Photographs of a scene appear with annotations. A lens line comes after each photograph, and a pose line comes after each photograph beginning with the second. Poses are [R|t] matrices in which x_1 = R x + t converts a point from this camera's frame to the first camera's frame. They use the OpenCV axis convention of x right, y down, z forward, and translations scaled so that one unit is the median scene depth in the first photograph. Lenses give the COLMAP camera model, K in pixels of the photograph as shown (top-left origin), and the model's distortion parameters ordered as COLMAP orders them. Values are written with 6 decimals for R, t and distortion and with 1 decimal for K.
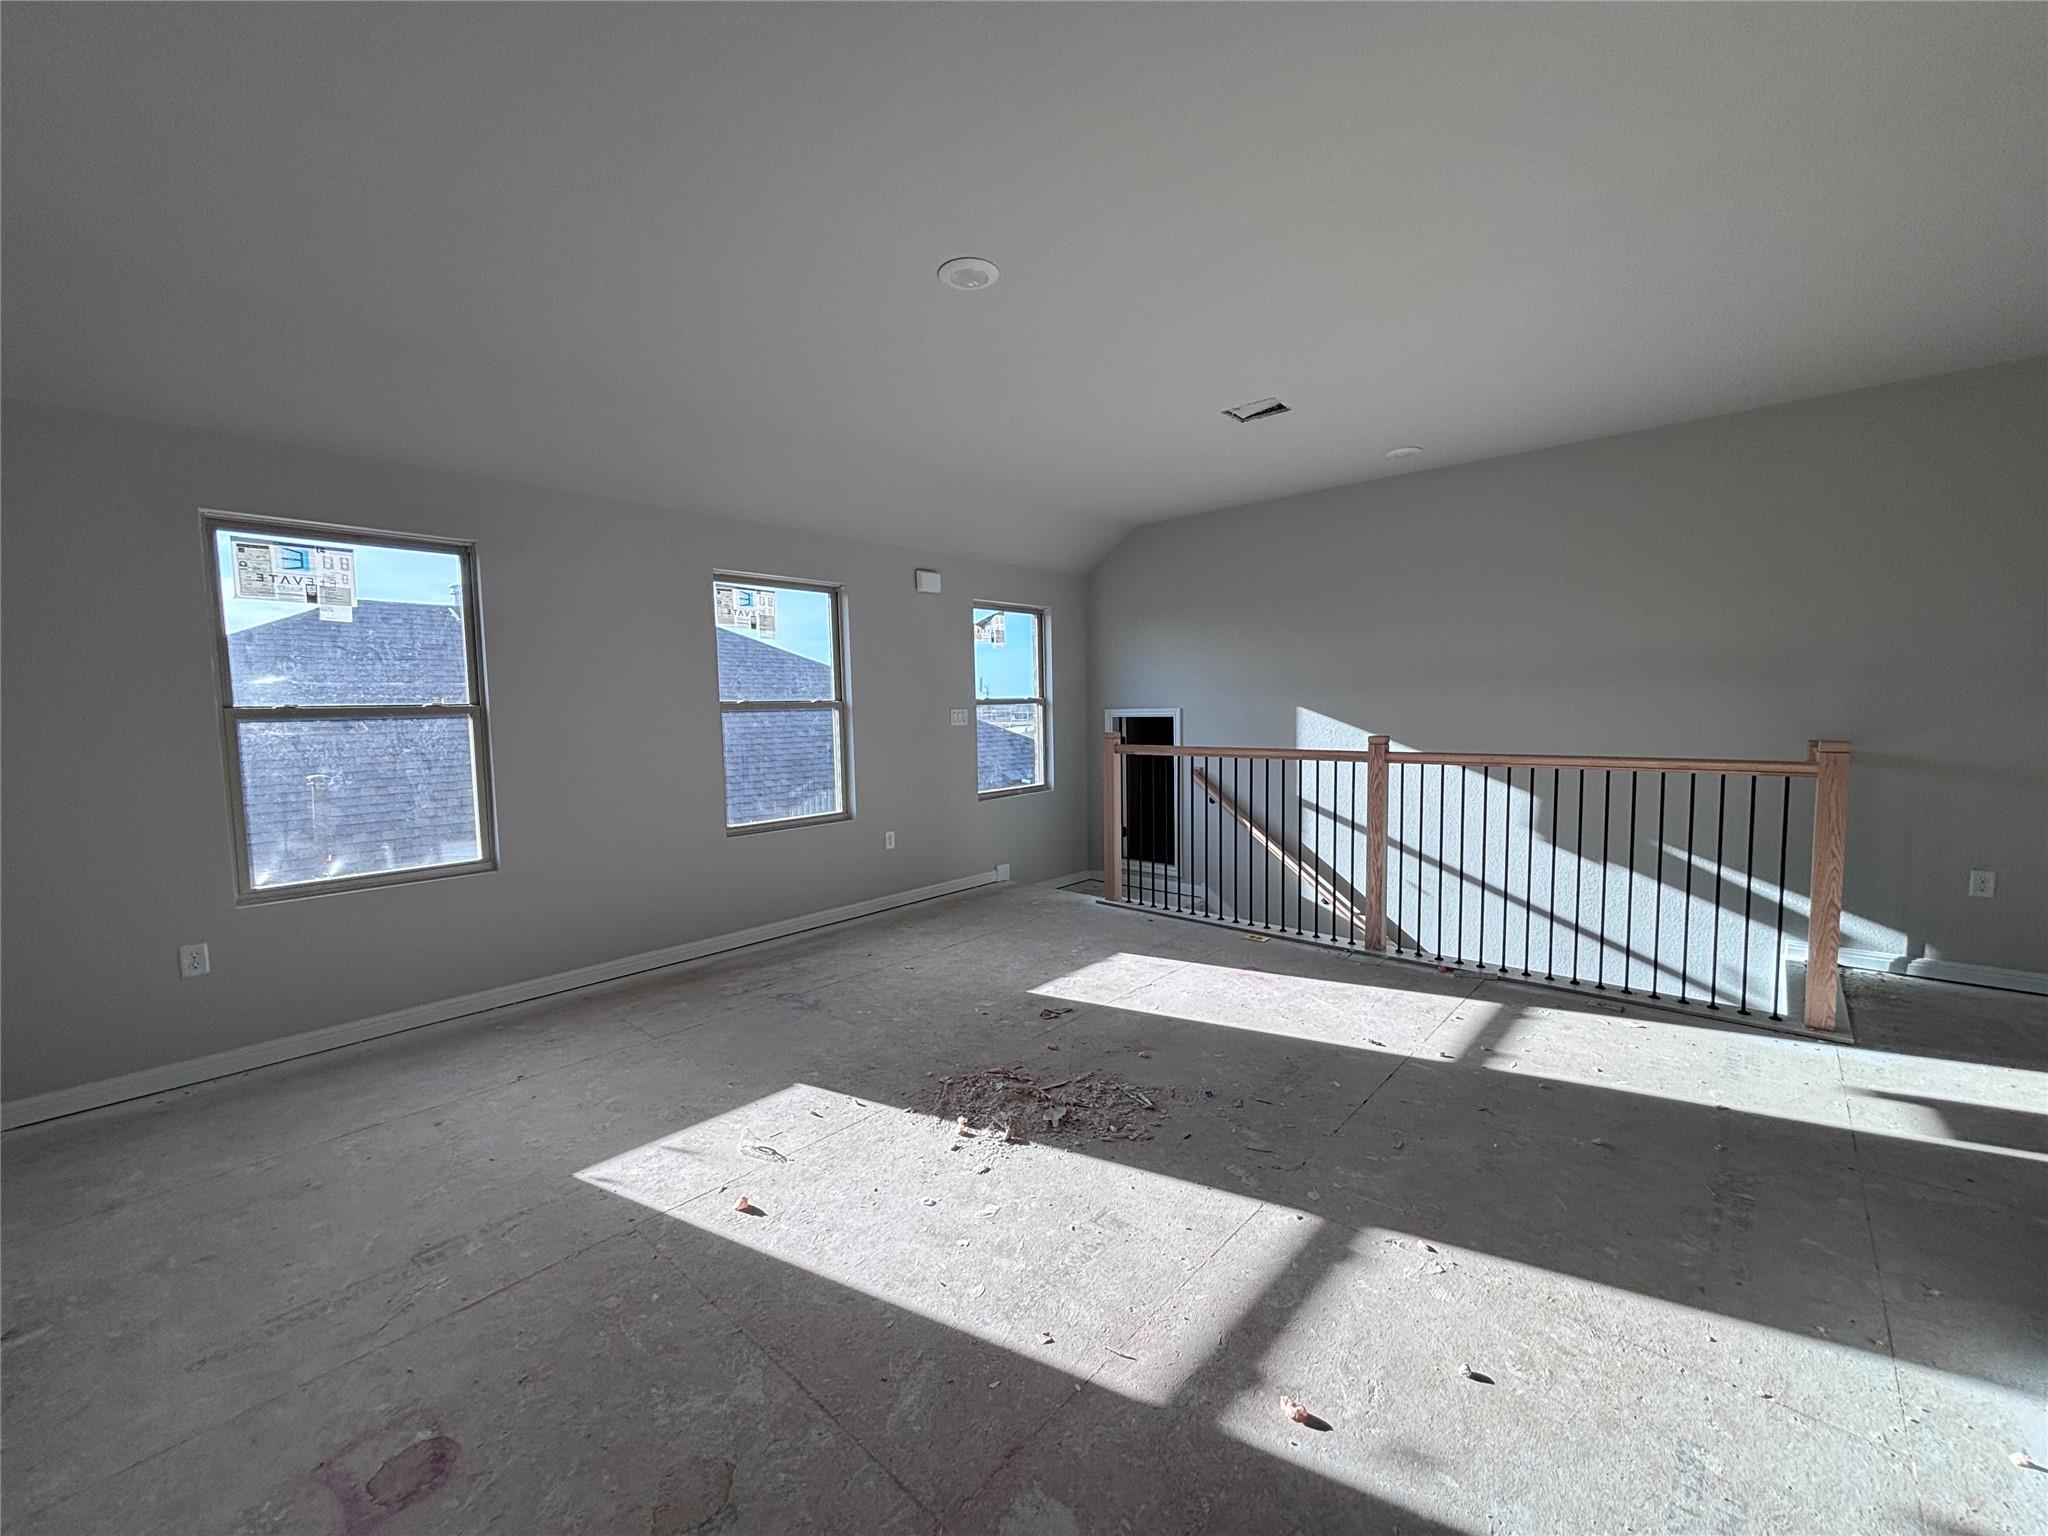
lens RADIAL K [[826.4, 0, 1022.4], [0, 826.4, 763.3], [0, 0, 1]] dist [-0.000221, 0.000731]
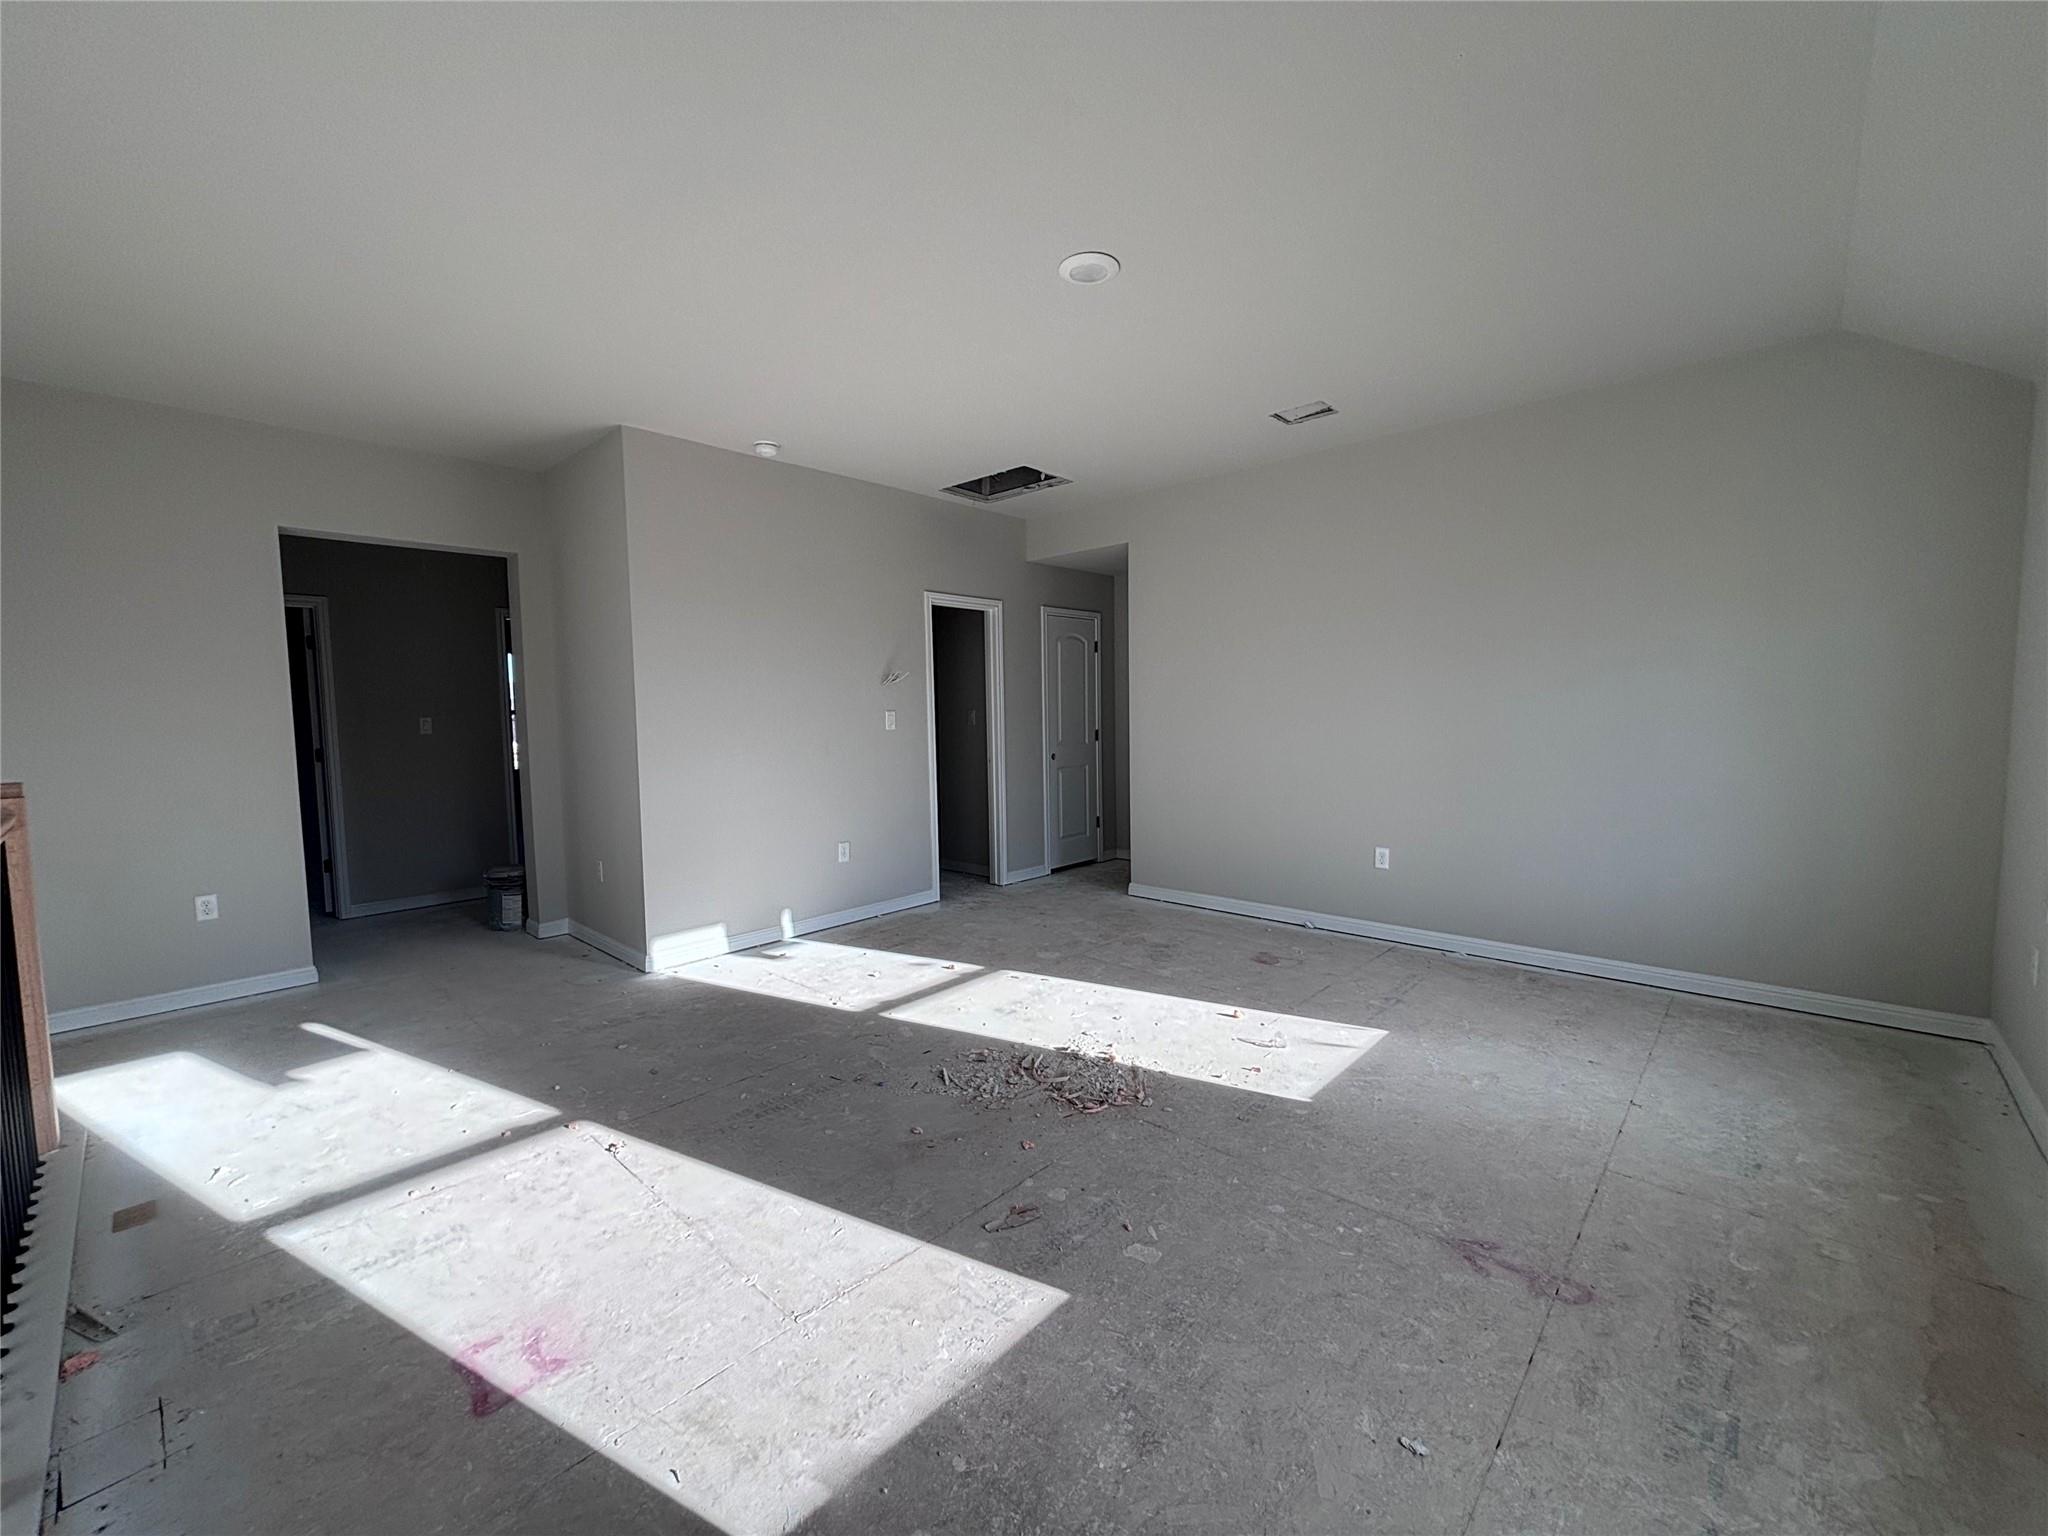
lens RADIAL K [[826.4, 0, 1022.4], [0, 826.4, 763.3], [0, 0, 1]] dist [-0.000221, 0.000731]
pose [[-0.999262, 0.033572, 0.018686, 0.018005], [0.035928, 0.988816, 0.144751, -0.140024], [-0.013617, 0.145315, -0.989292, 1.984322]]
